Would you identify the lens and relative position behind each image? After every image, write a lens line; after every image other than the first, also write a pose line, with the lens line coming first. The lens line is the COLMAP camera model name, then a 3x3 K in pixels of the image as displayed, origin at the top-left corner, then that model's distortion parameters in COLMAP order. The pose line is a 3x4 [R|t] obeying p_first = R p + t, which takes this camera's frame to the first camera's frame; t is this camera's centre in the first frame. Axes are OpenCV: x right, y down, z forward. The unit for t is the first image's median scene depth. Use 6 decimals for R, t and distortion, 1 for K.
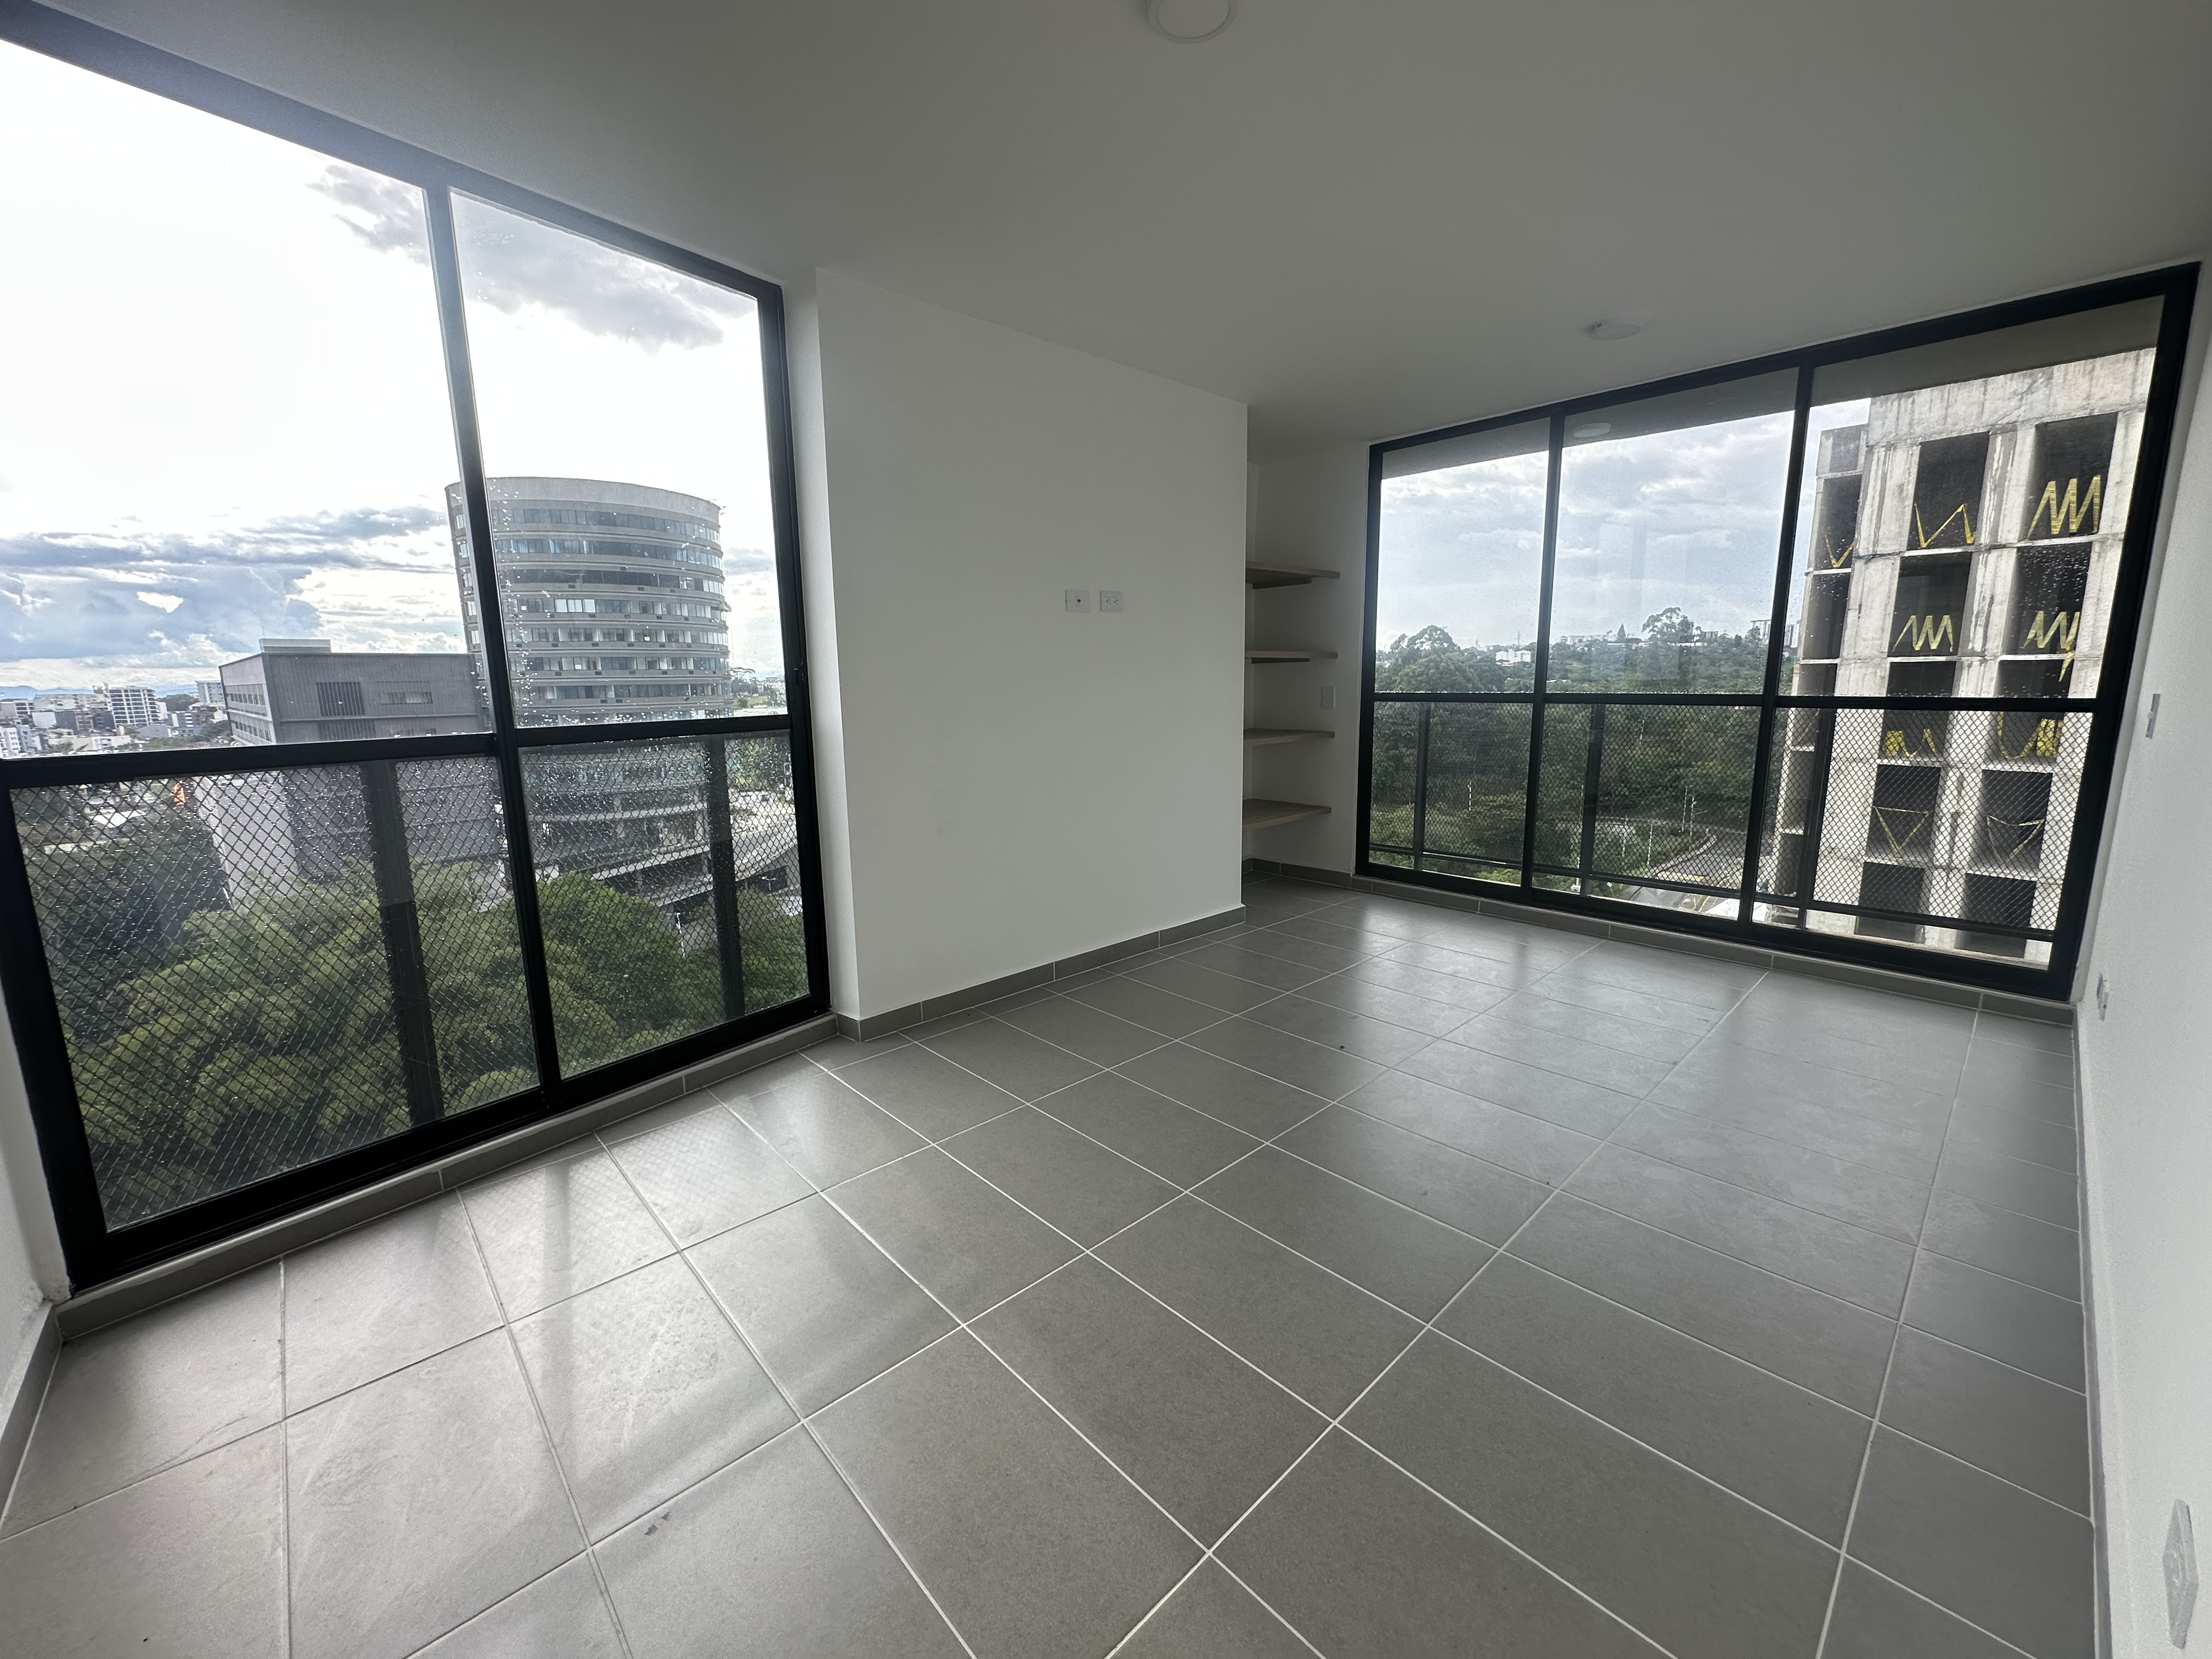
lens RADIAL K [[883.0, 0, 1110.4], [0, 883.0, 831.6], [0, 0, 1]] dist [0.001649, 0.000146]
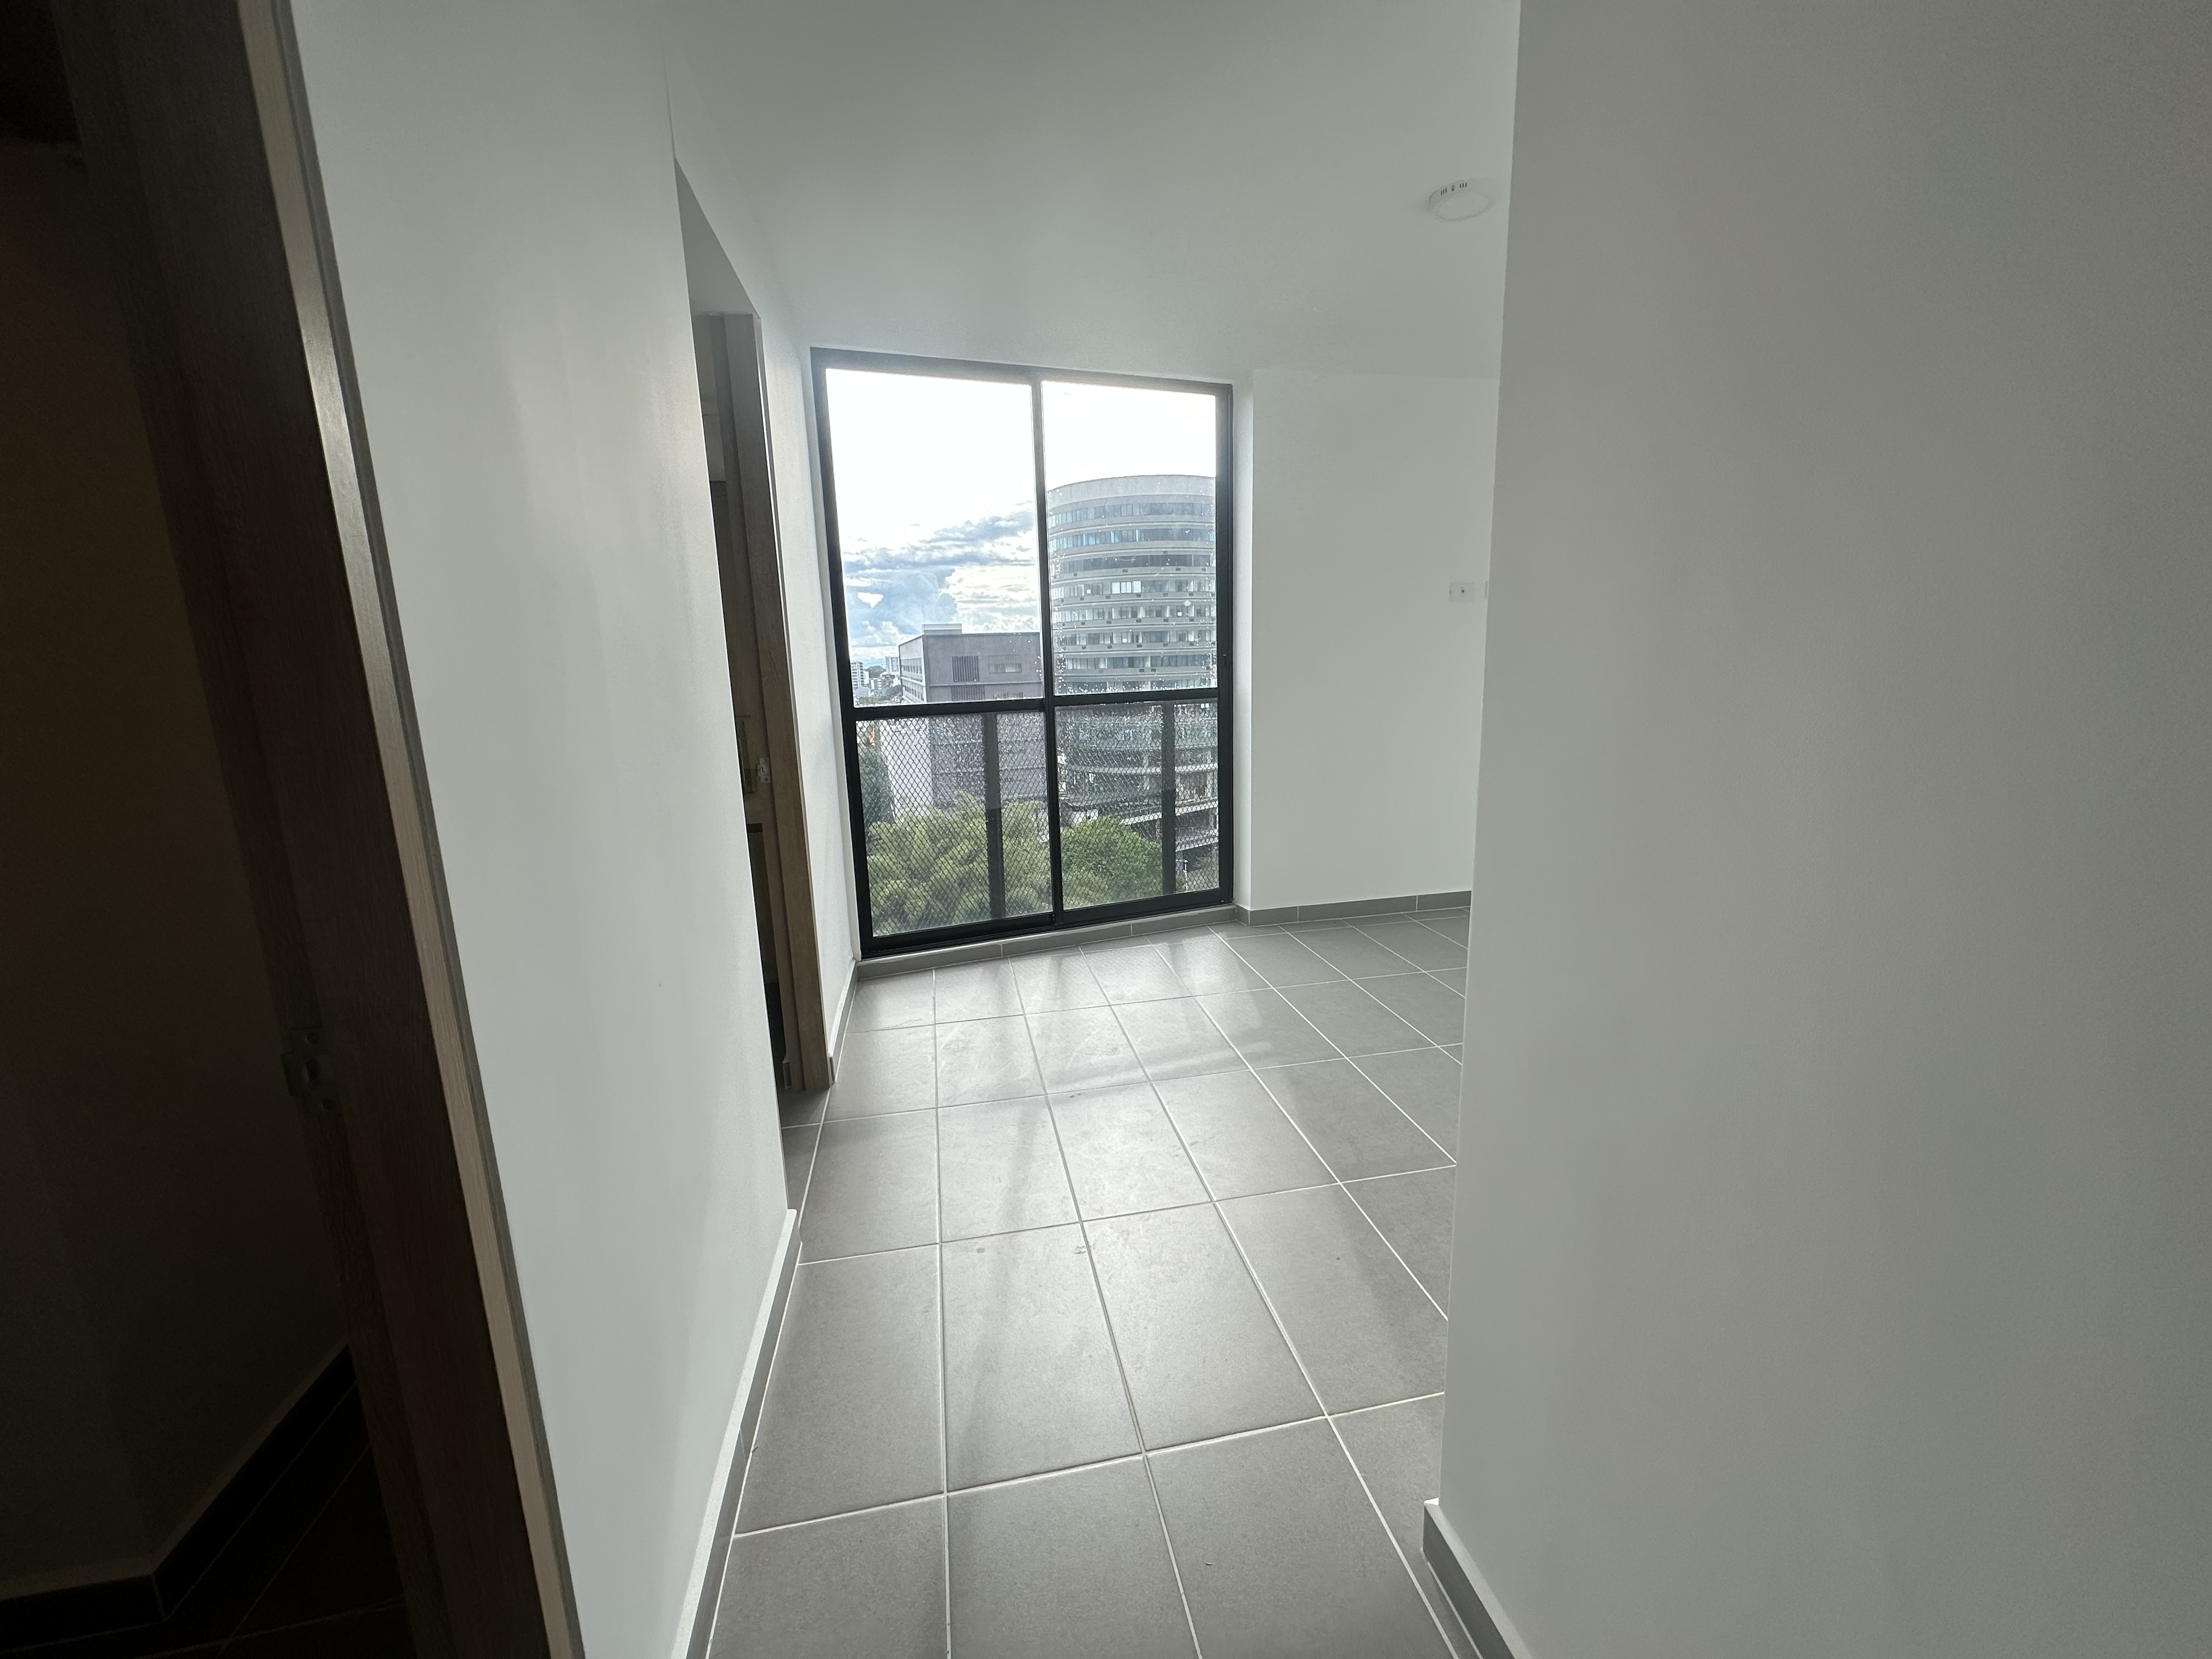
lens RADIAL K [[883.0, 0, 1112.6], [0, 883.0, 831.0], [0, 0, 1]] dist [0.001649, 0.000146]
pose [[0.852824, 0.092647, -0.513915, 0.199178], [-0.074970, 0.995663, 0.055084, 0.026981], [0.516789, -0.008449, 0.856071, -0.248127]]
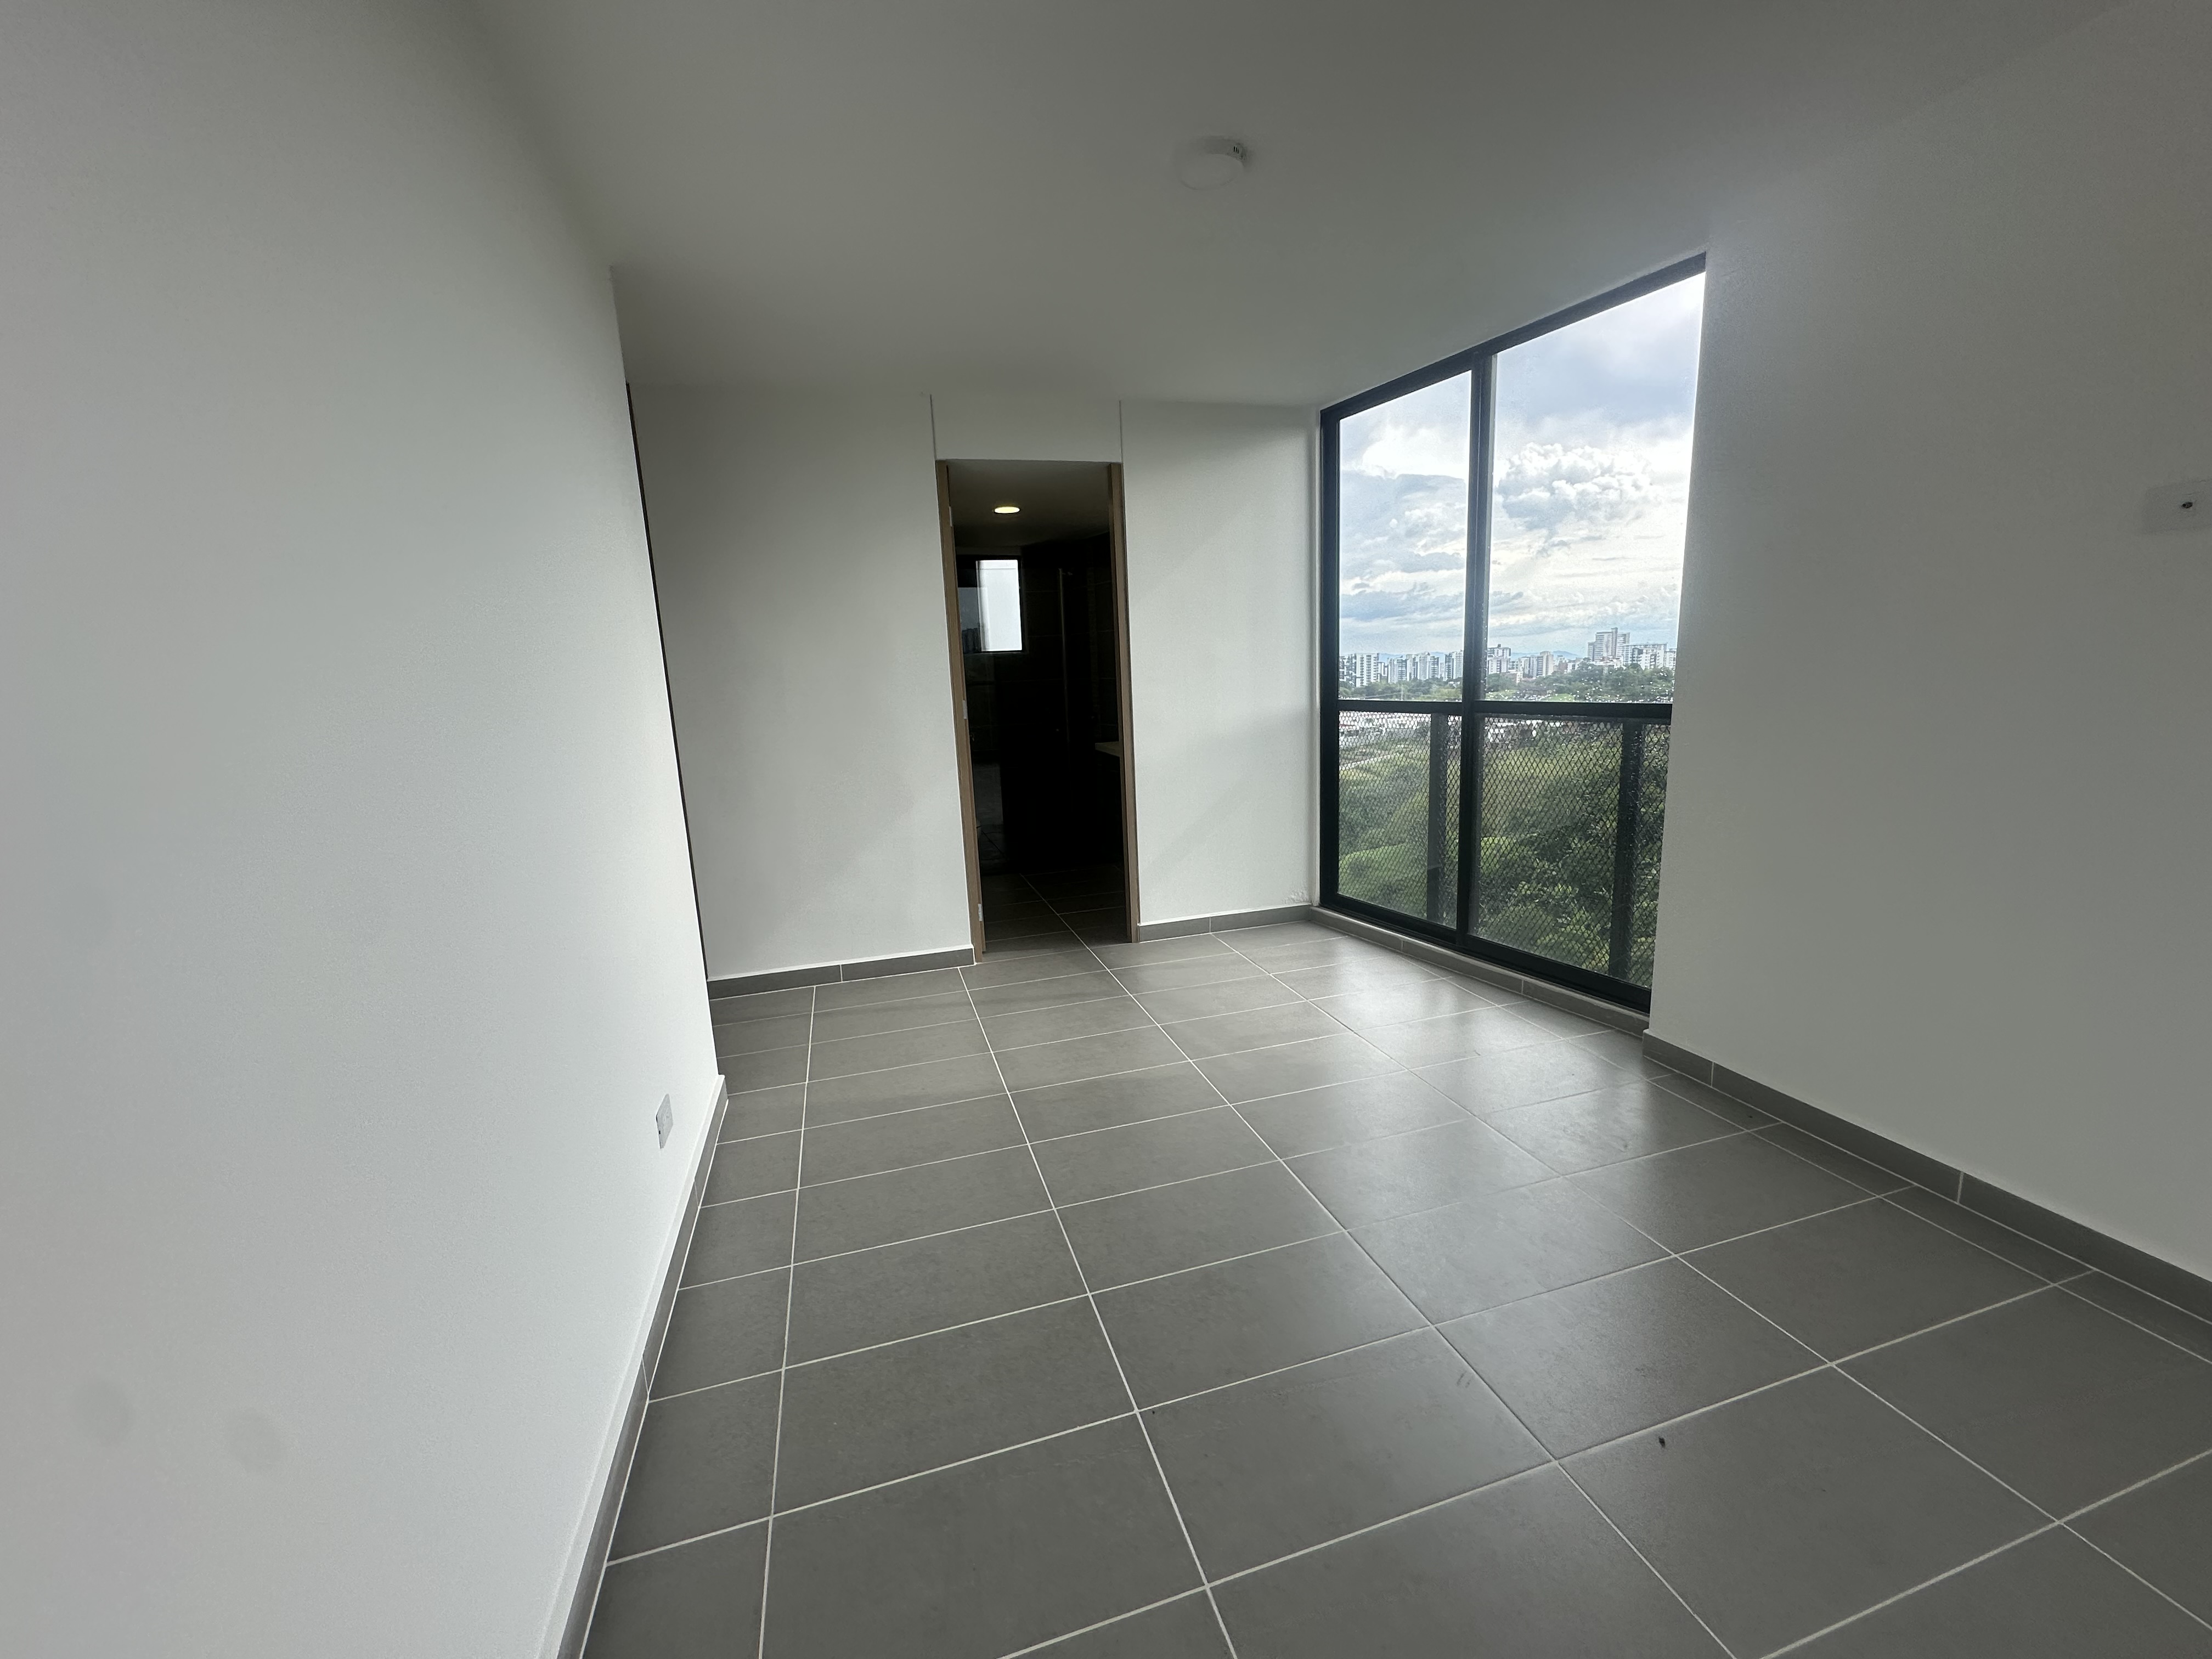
lens RADIAL K [[883.0, 0, 1122.4], [0, 883.0, 823.5], [0, 0, 1]] dist [0.001649, 0.000146]
pose [[-0.454568, 0.165943, -0.875118, 0.646536], [-0.124289, 0.961063, 0.246801, -0.136122], [0.881998, 0.220955, -0.416243, 0.748630]]
